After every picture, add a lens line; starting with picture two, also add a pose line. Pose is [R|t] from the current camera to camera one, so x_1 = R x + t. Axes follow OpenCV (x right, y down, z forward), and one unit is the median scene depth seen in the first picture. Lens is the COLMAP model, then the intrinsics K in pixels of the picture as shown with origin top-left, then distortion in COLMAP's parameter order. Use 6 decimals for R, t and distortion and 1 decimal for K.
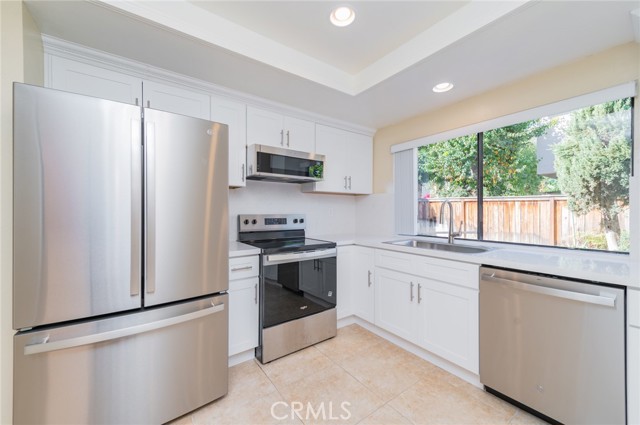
lens RADIAL K [[252.6, 0, 319.8], [0, 252.6, 211.8], [0, 0, 1]] dist [0.008551, -0.001557]
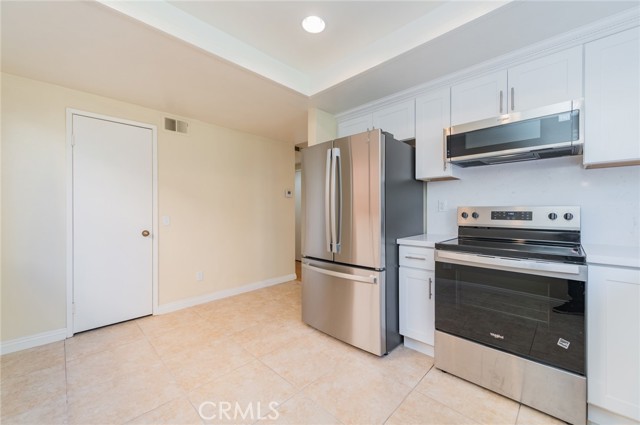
lens RADIAL K [[252.6, 0, 320.0], [0, 252.6, 209.0], [0, 0, 1]] dist [0.008551, -0.001557]
pose [[0.166661, -0.002053, -0.986012, 0.474470], [-0.000533, 0.999997, -0.002172, 0.020580], [0.986014, 0.000887, 0.166659, 0.331720]]
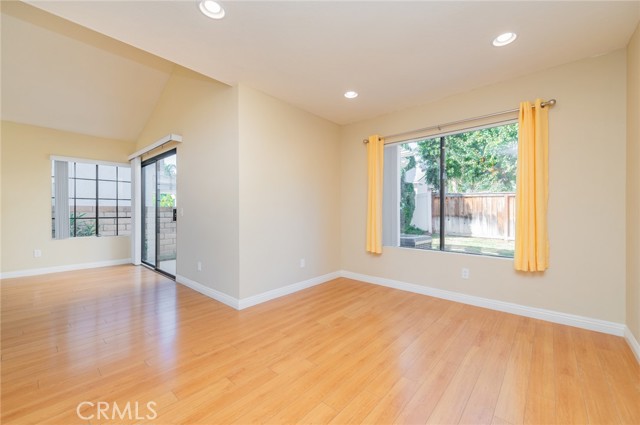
lens RADIAL K [[252.6, 0, 325.5], [0, 252.6, 213.7], [0, 0, 1]] dist [0.008551, -0.001557]
pose [[0.970459, -0.000847, 0.241265, -0.976737], [0.000208, 0.999996, 0.002671, 0.065294], [-0.241266, -0.002542, 0.970456, 0.834040]]
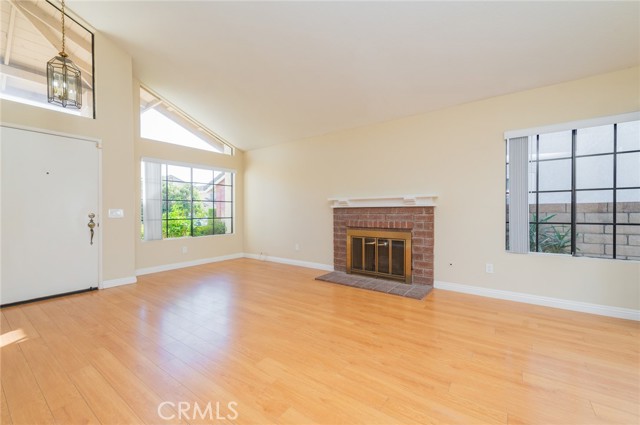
lens RADIAL K [[252.6, 0, 318.5], [0, 252.6, 214.6], [0, 0, 1]] dist [0.008551, -0.001557]
pose [[0.289381, 0.009063, -0.957171, -1.431594], [0.001895, 0.999948, 0.010041, 0.051357], [0.957212, -0.004720, 0.289349, 1.696550]]
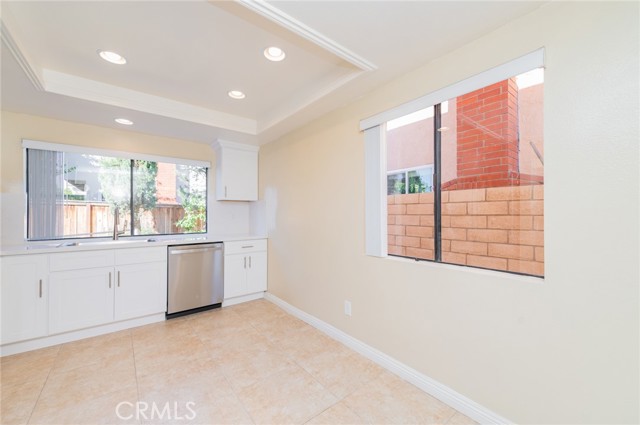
lens RADIAL K [[252.6, 0, 321.3], [0, 252.6, 211.9], [0, 0, 1]] dist [0.008551, -0.001557]
pose [[-0.052795, 0.011491, 0.998539, -0.731712], [0.003999, 0.999928, -0.011296, 0.002121], [-0.998597, 0.003397, -0.052837, 0.031489]]
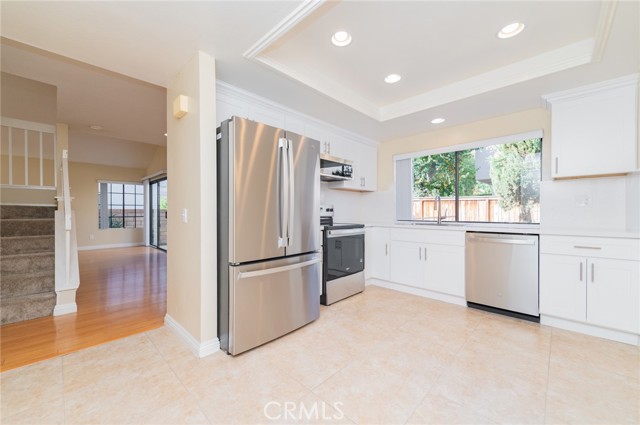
lens RADIAL K [[252.6, 0, 318.7], [0, 252.6, 213.8], [0, 0, 1]] dist [0.008551, -0.001557]
pose [[0.984722, 0.000280, 0.174131, -0.400984], [-0.000740, 0.999996, 0.002575, 0.056605], [-0.174130, -0.002664, 0.984719, -0.313644]]
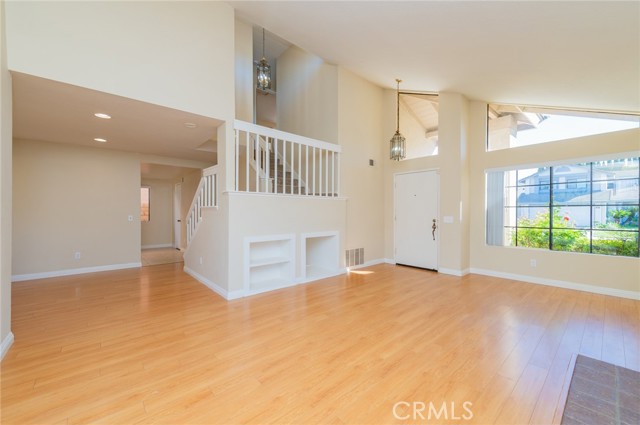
lens RADIAL K [[252.6, 0, 317.2], [0, 252.6, 214.8], [0, 0, 1]] dist [0.008551, -0.001557]
pose [[-0.996740, -0.003280, -0.080618, -2.498228], [-0.004085, 0.999943, 0.009823, -0.029345], [0.080581, 0.010121, -0.996697, 3.821121]]
